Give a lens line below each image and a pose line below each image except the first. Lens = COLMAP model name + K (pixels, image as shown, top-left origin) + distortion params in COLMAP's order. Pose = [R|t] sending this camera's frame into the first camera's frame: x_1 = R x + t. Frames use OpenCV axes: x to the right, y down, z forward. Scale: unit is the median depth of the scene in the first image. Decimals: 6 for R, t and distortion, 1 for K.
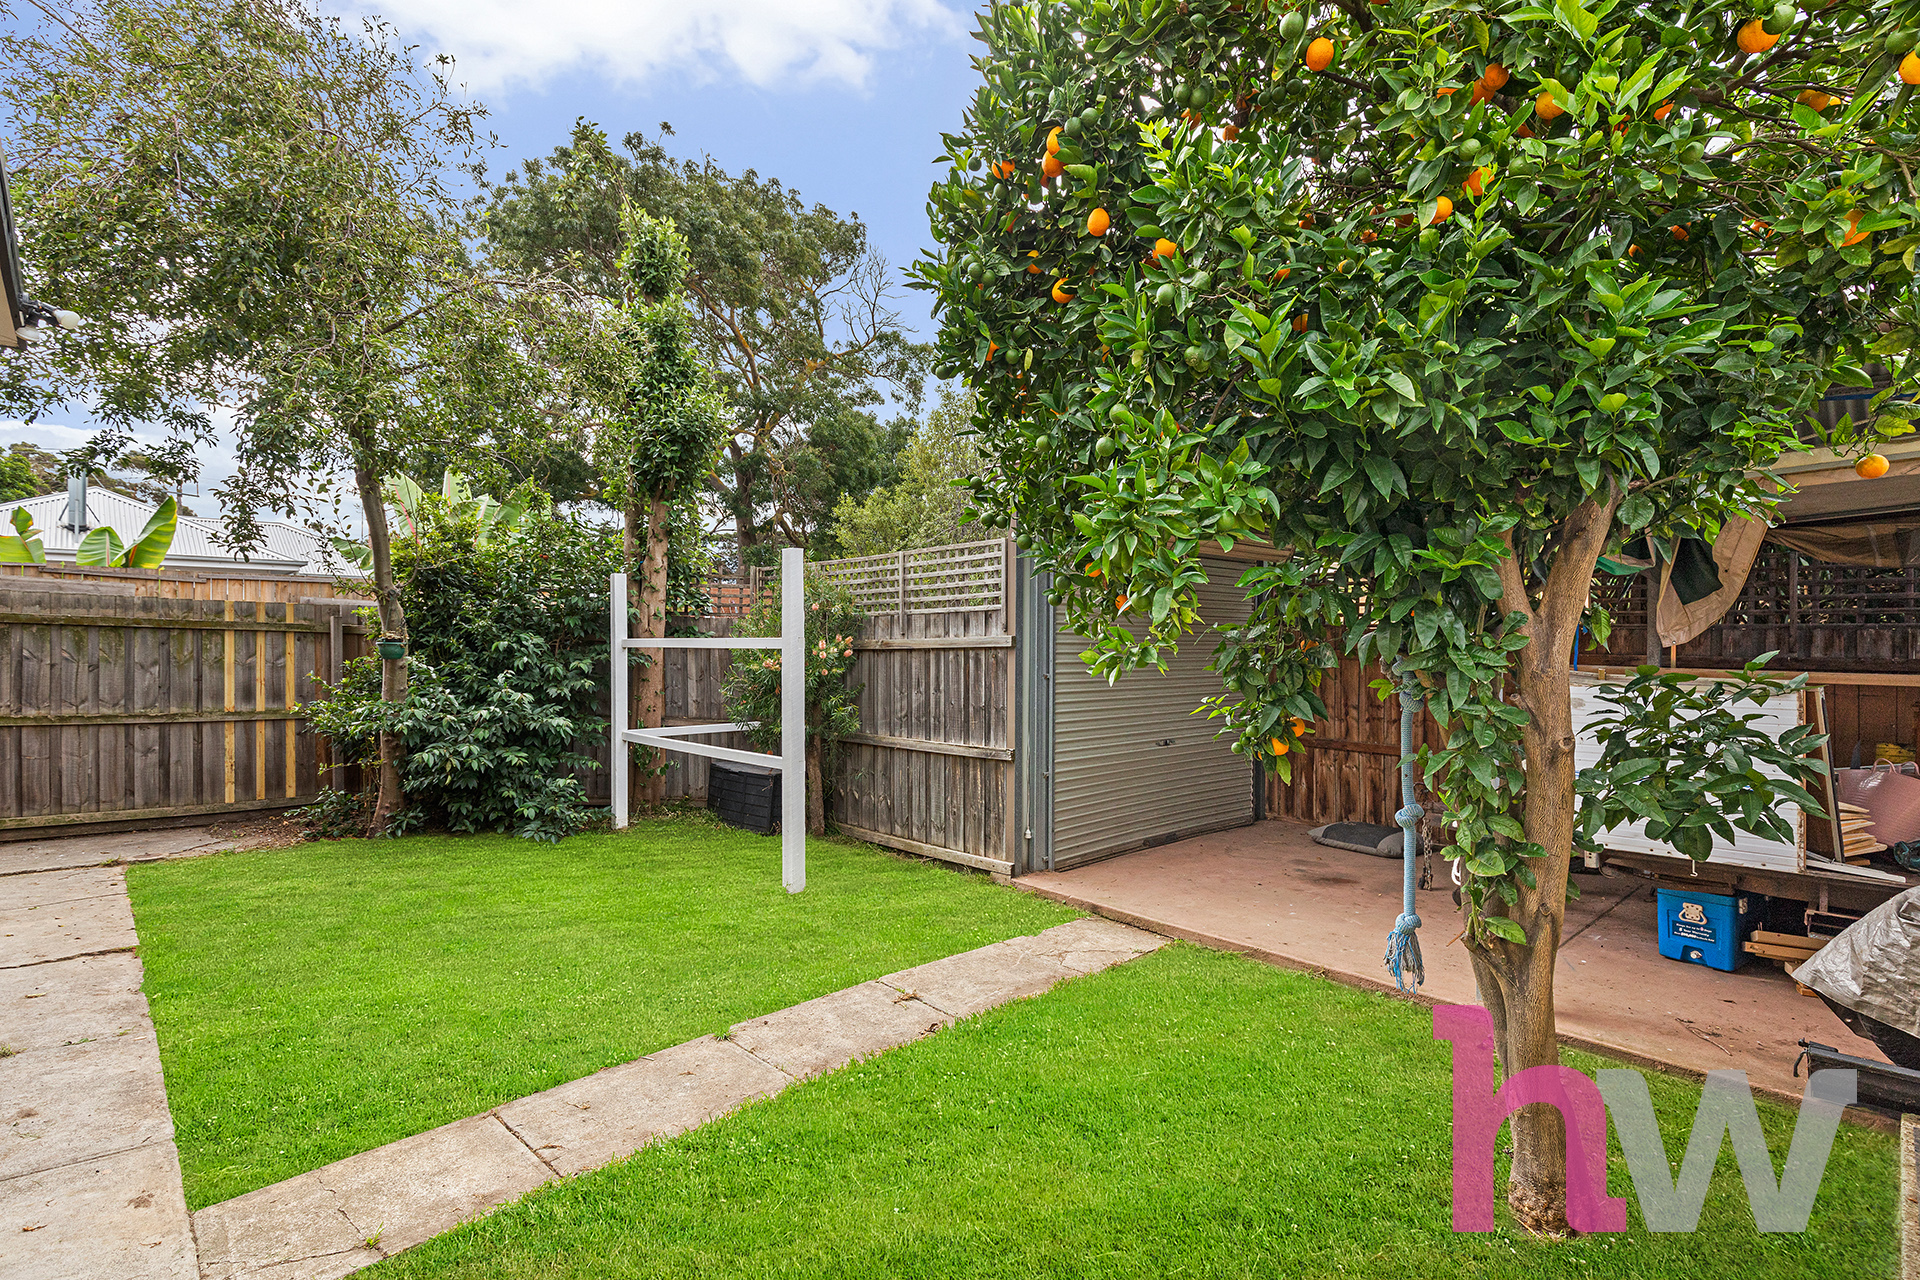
lens RADIAL K [[917.5, 0, 962.8], [0, 917.5, 642.7], [0, 0, 1]] dist [-0.001290, -0.001032]
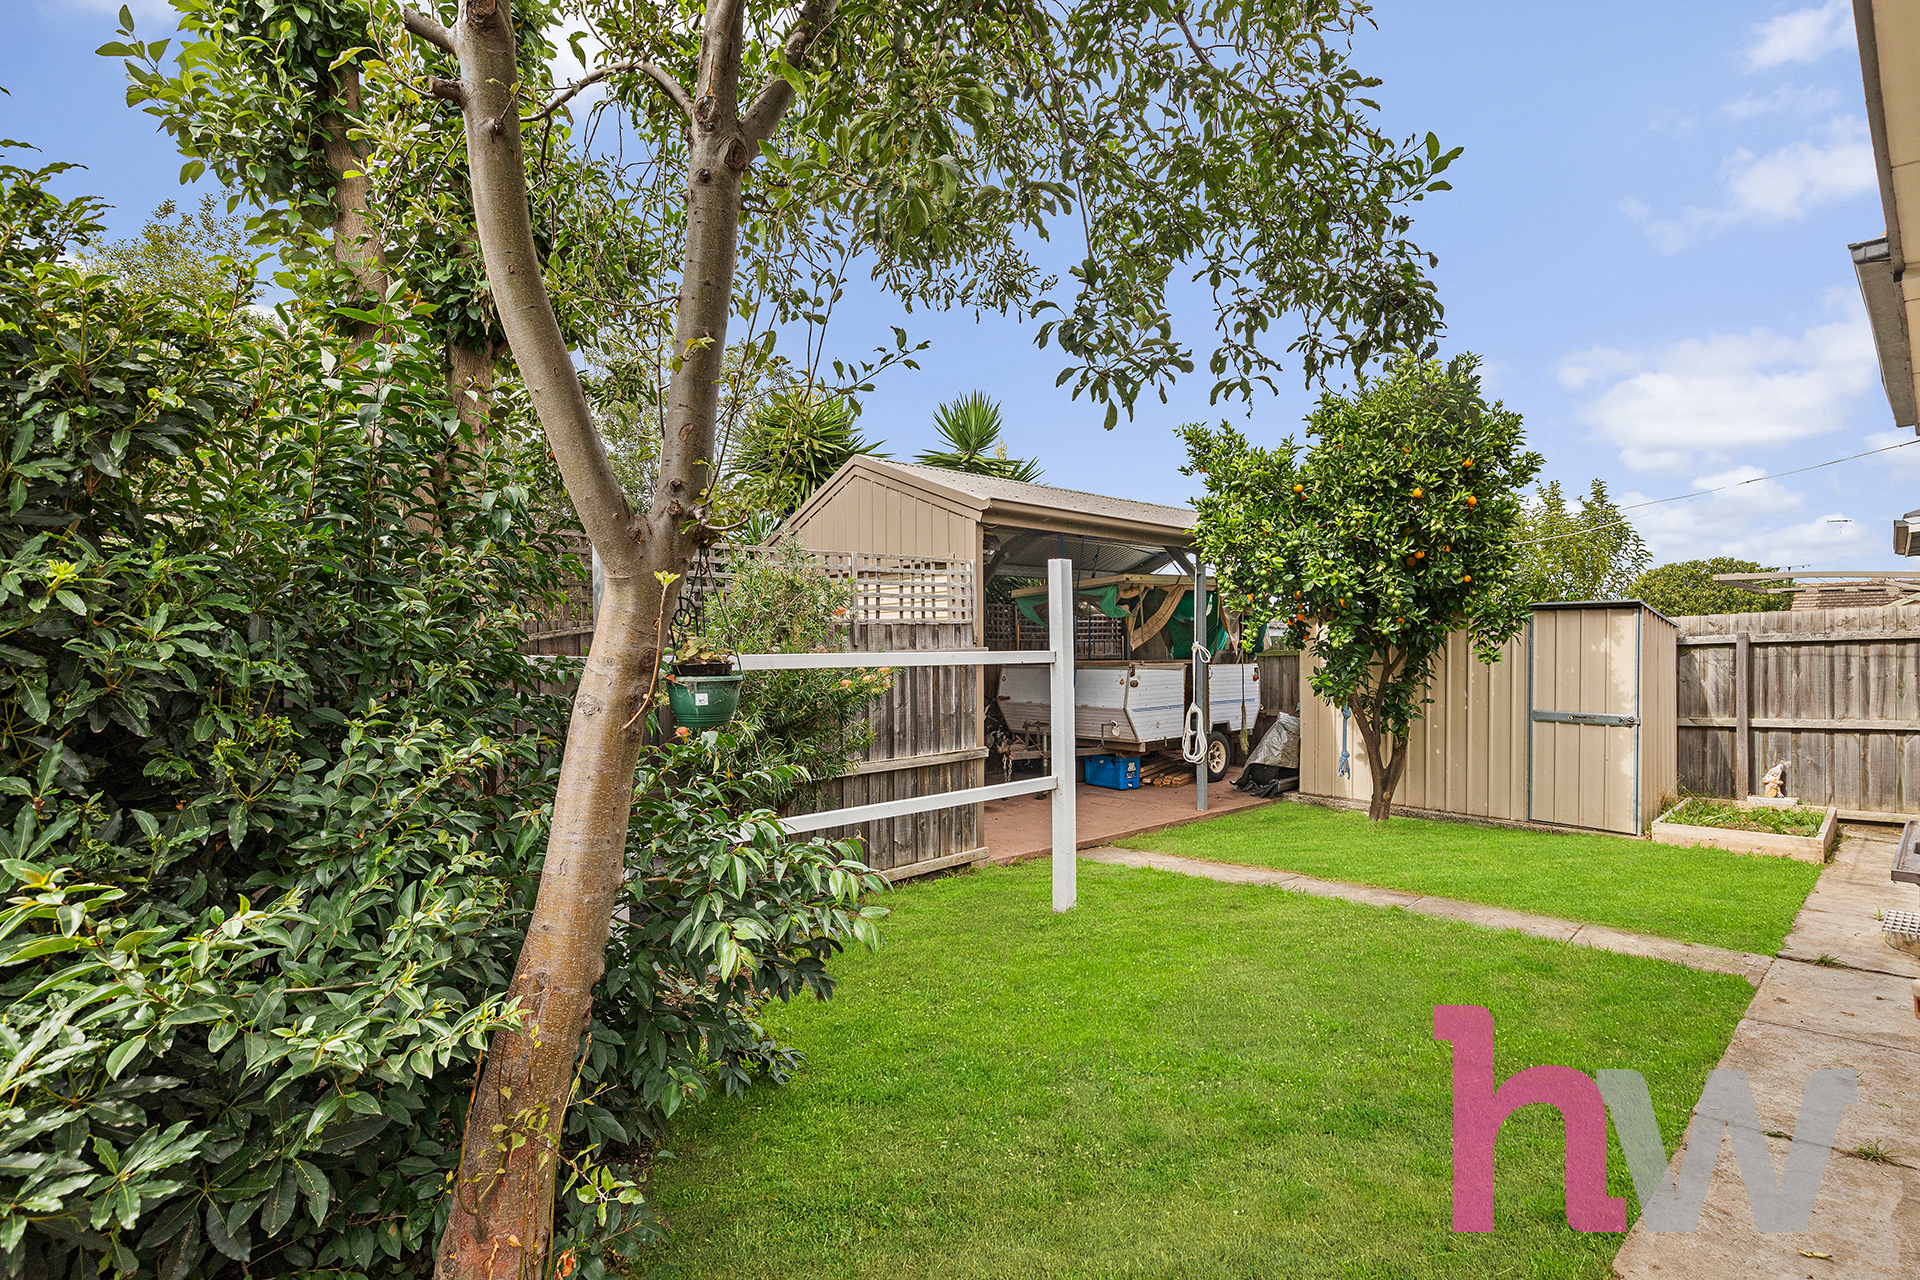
lens RADIAL K [[879.0, 0, 962.8], [0, 879.0, 641.8], [0, 0, 1]] dist [0.000584, 0.000061]
pose [[0.035048, -0.003567, 0.999379, -0.991790], [0.004856, 0.999982, 0.003399, -0.017038], [-0.999374, 0.004734, 0.035065, 0.946760]]
